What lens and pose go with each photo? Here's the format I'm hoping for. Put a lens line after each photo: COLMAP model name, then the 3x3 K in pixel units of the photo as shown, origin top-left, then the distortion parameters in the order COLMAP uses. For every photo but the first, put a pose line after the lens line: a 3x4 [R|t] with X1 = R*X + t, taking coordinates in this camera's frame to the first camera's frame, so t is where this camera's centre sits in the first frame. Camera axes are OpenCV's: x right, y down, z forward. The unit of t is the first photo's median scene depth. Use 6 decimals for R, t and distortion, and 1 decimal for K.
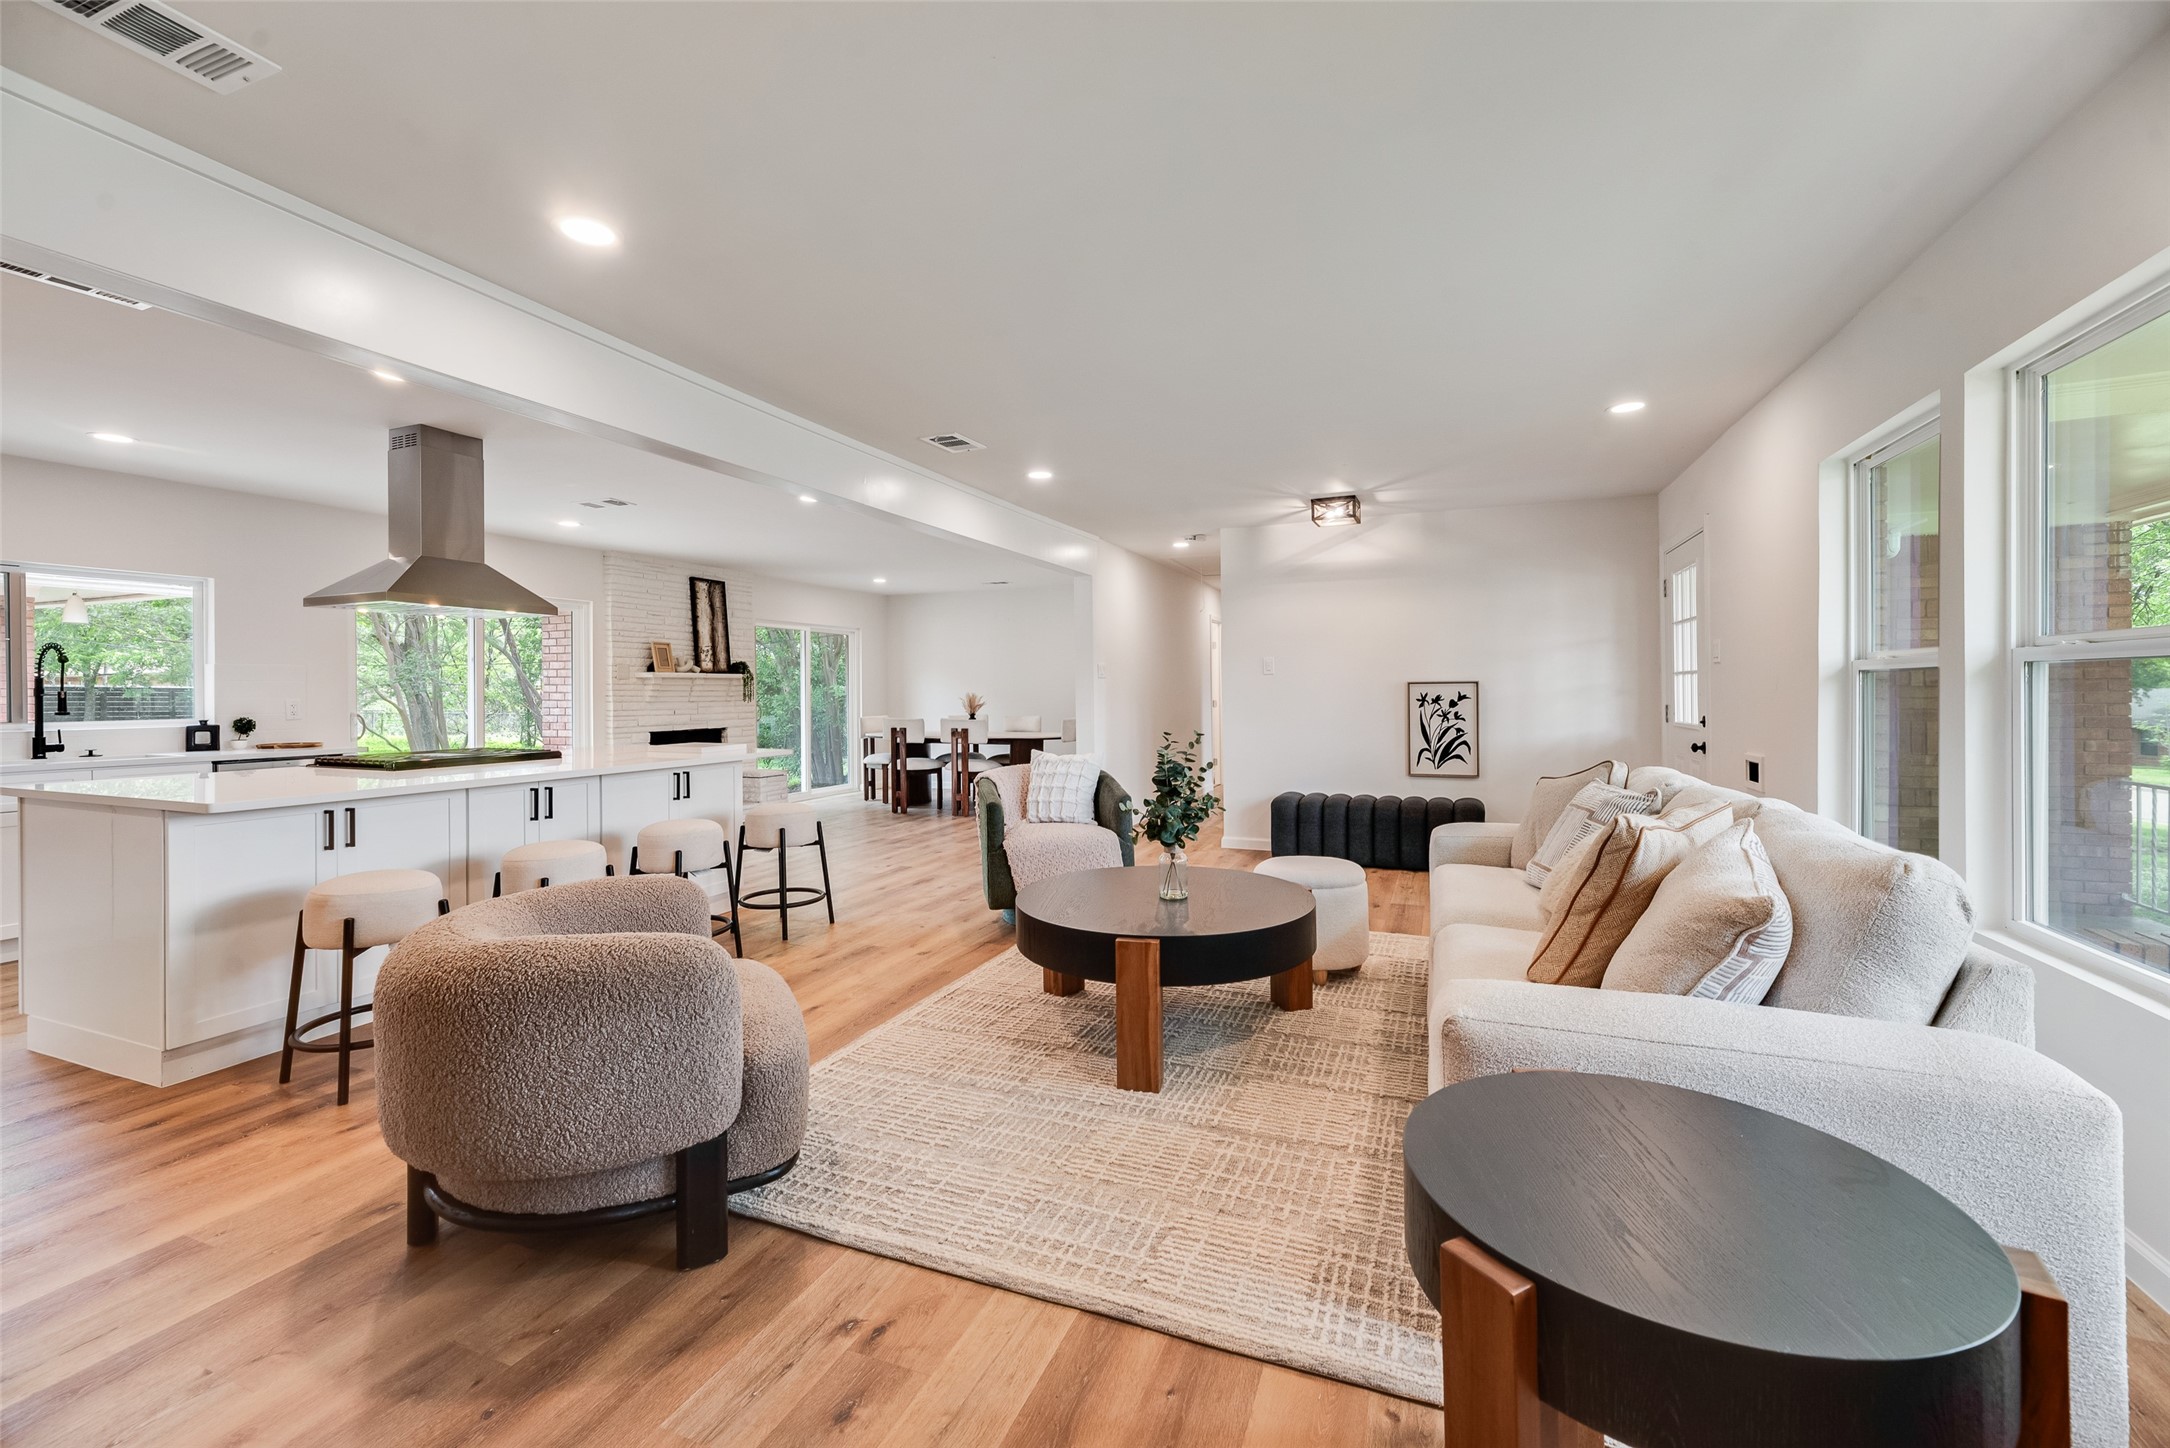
lens RADIAL K [[883.2, 0, 1096.0], [0, 883.2, 691.9], [0, 0, 1]] dist [-0.000134, 0.000292]
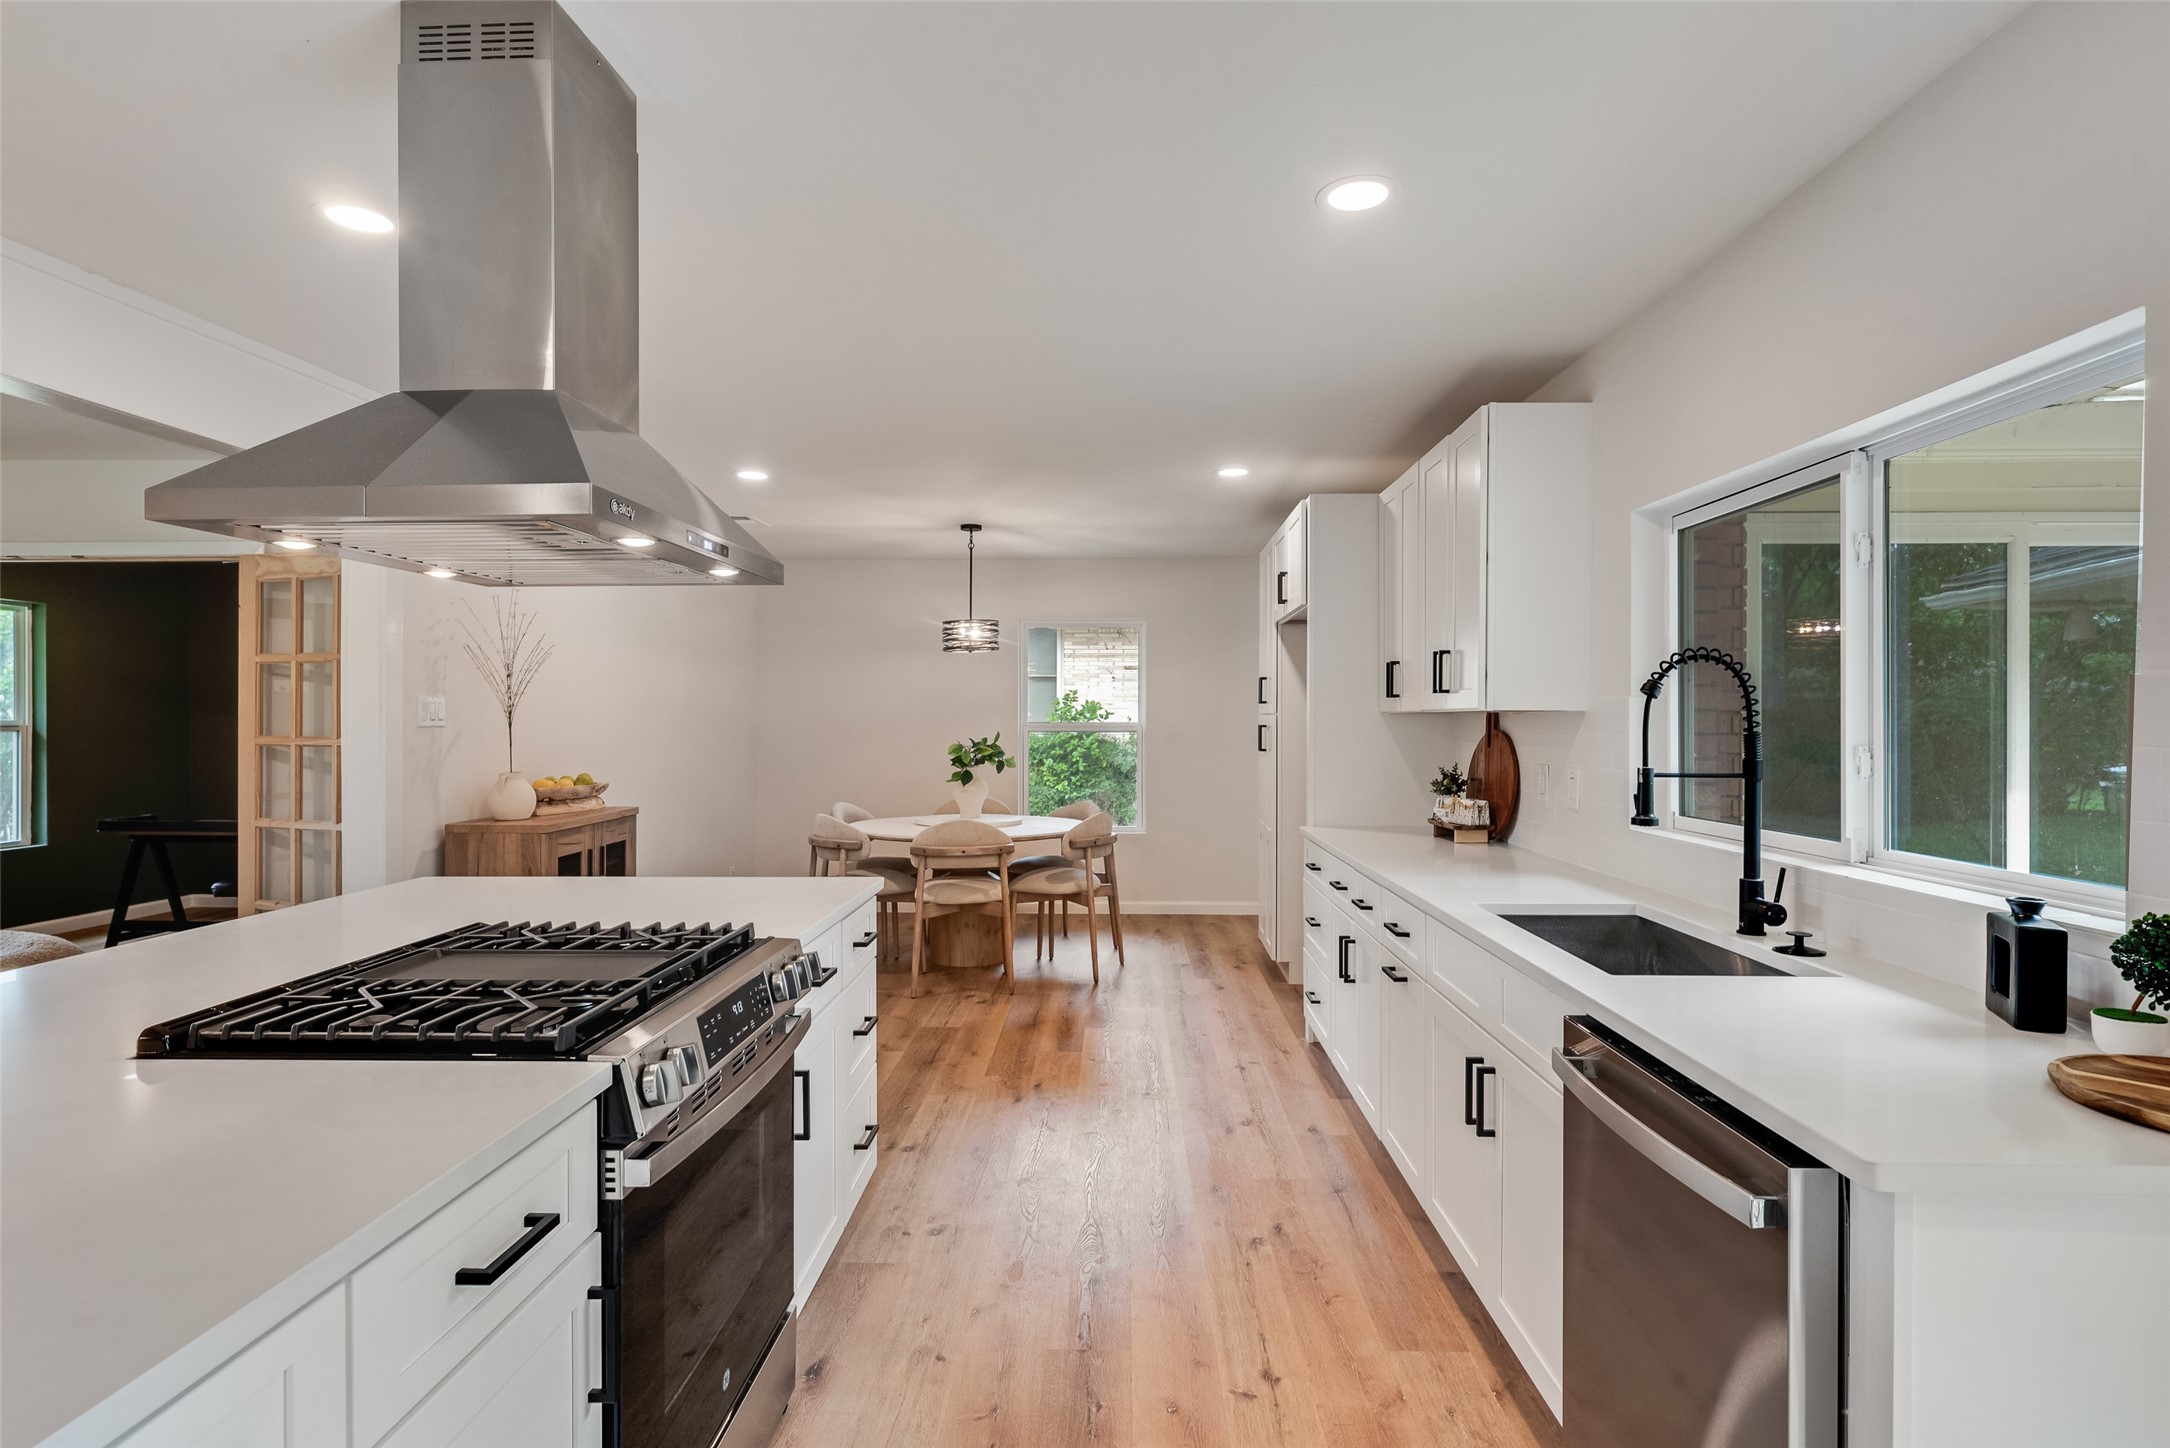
lens RADIAL K [[1078.2, 0, 1085.0], [0, 1078.2, 724.0], [0, 0, 1]] dist [-0.000519, 0.000154]
pose [[-0.941186, 0.004031, -0.337865, -0.410434], [0.002639, 0.999986, 0.004580, -0.013403], [0.337879, 0.003419, -0.941183, 0.754555]]
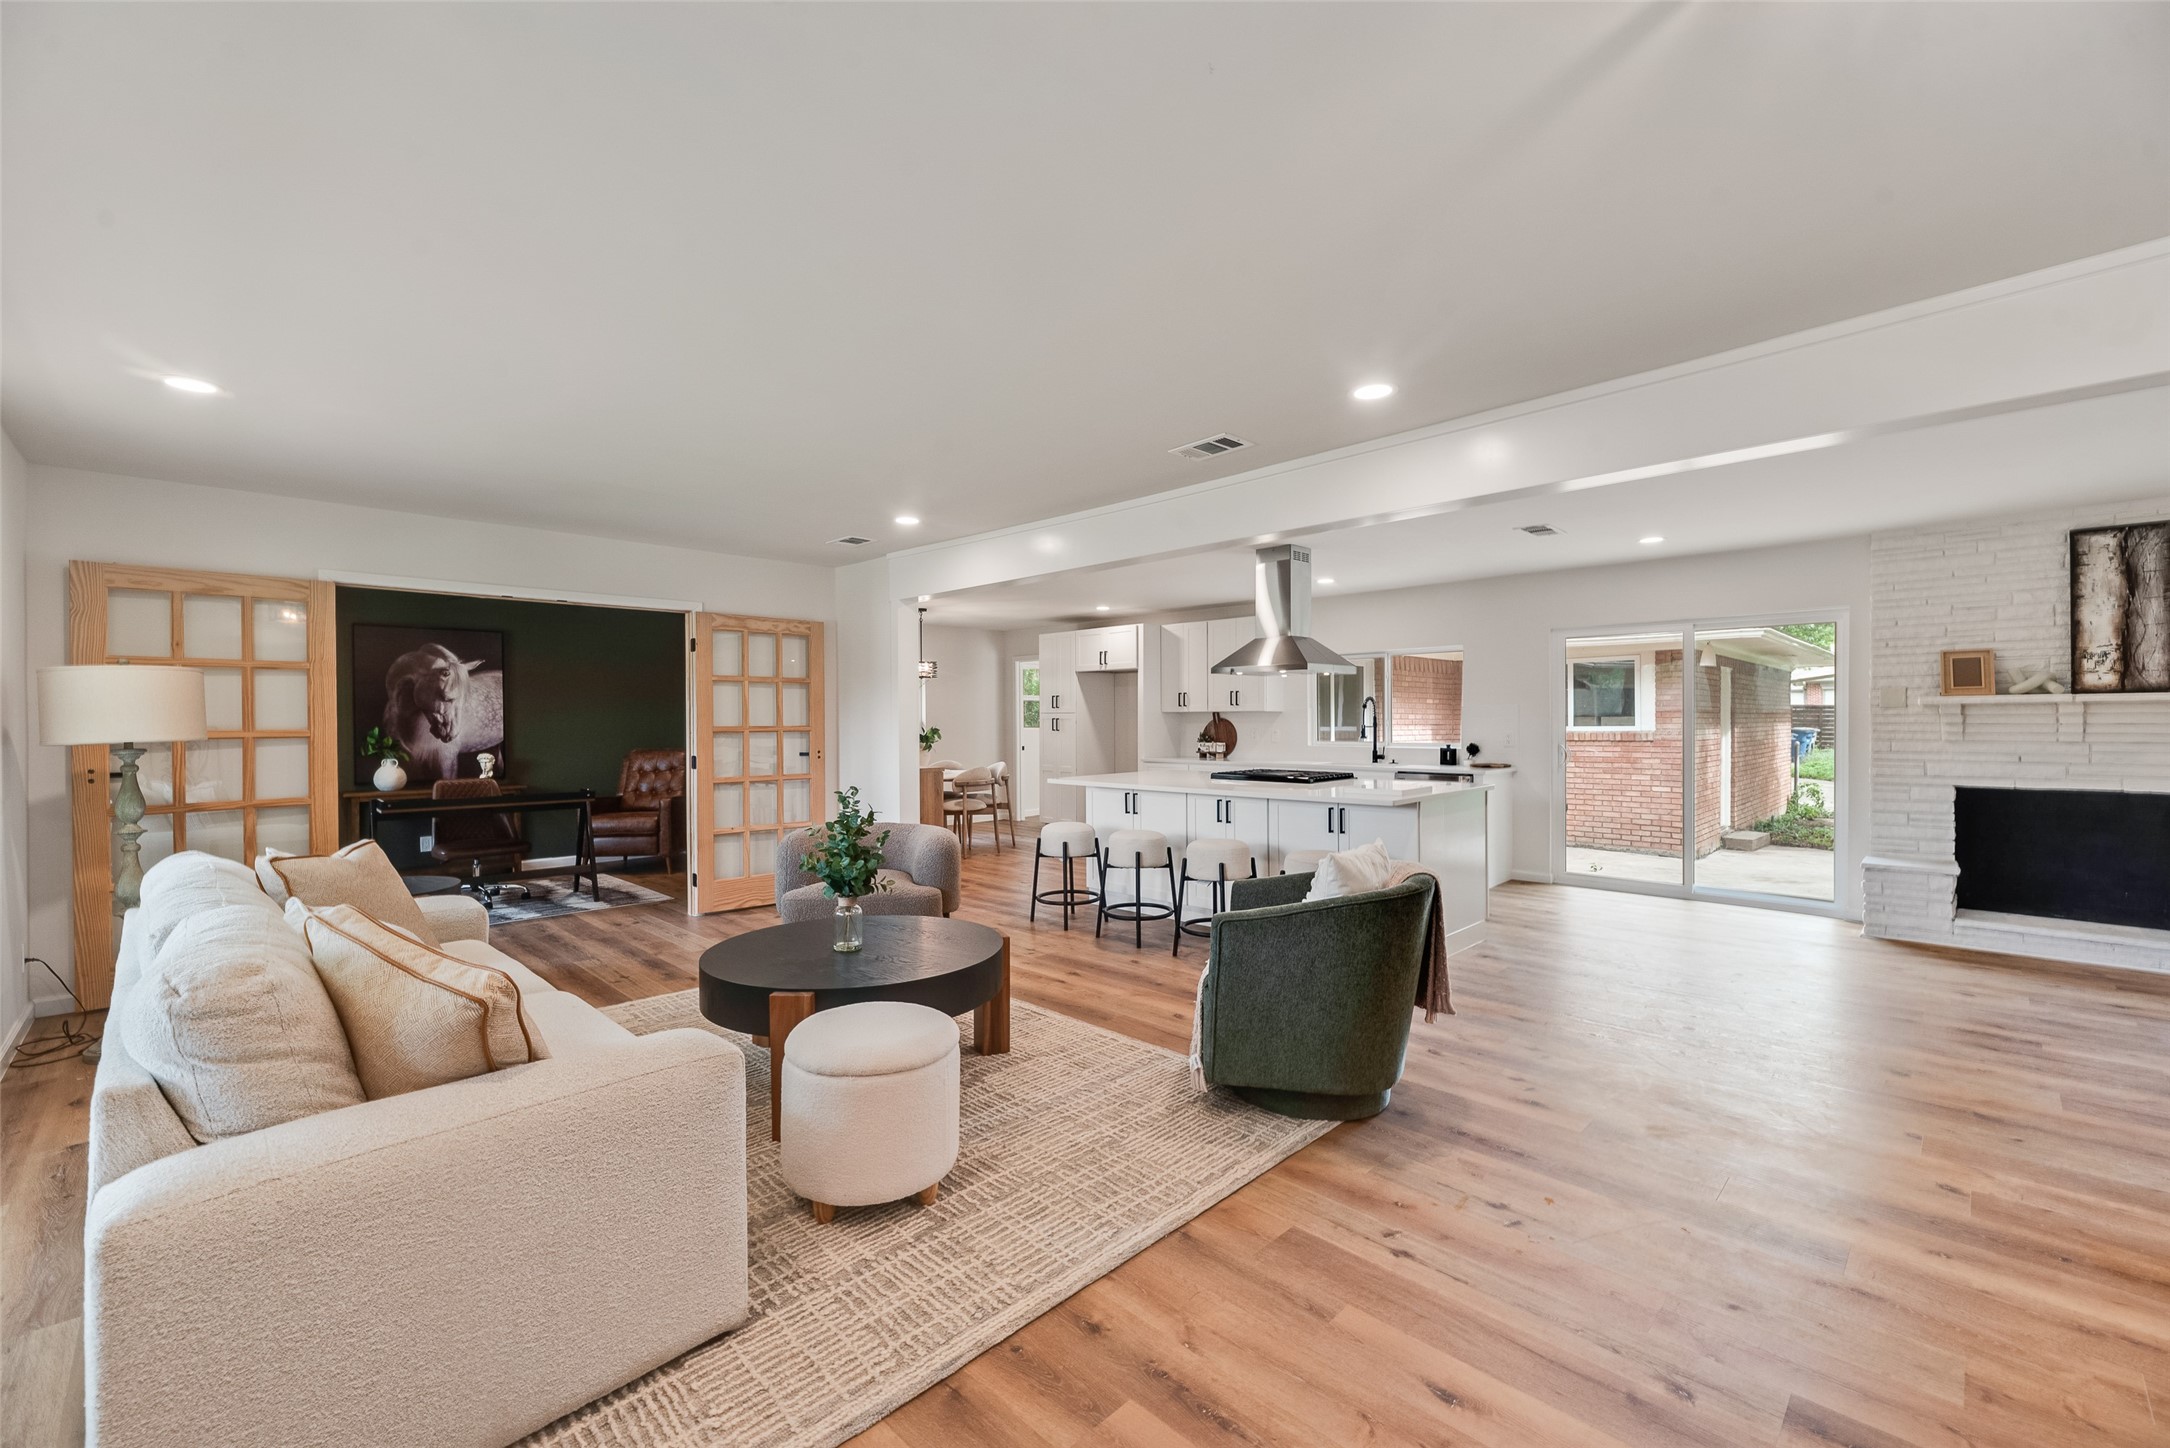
lens RADIAL K [[897.8, 0, 1085.0], [0, 897.8, 724.0], [0, 0, 1]] dist [-0.002747, 0.000106]
pose [[-0.399351, 0.013431, -0.916700, 0.363945], [0.008628, 0.999903, 0.010892, -0.014034], [0.916758, -0.003560, -0.399428, 0.654819]]
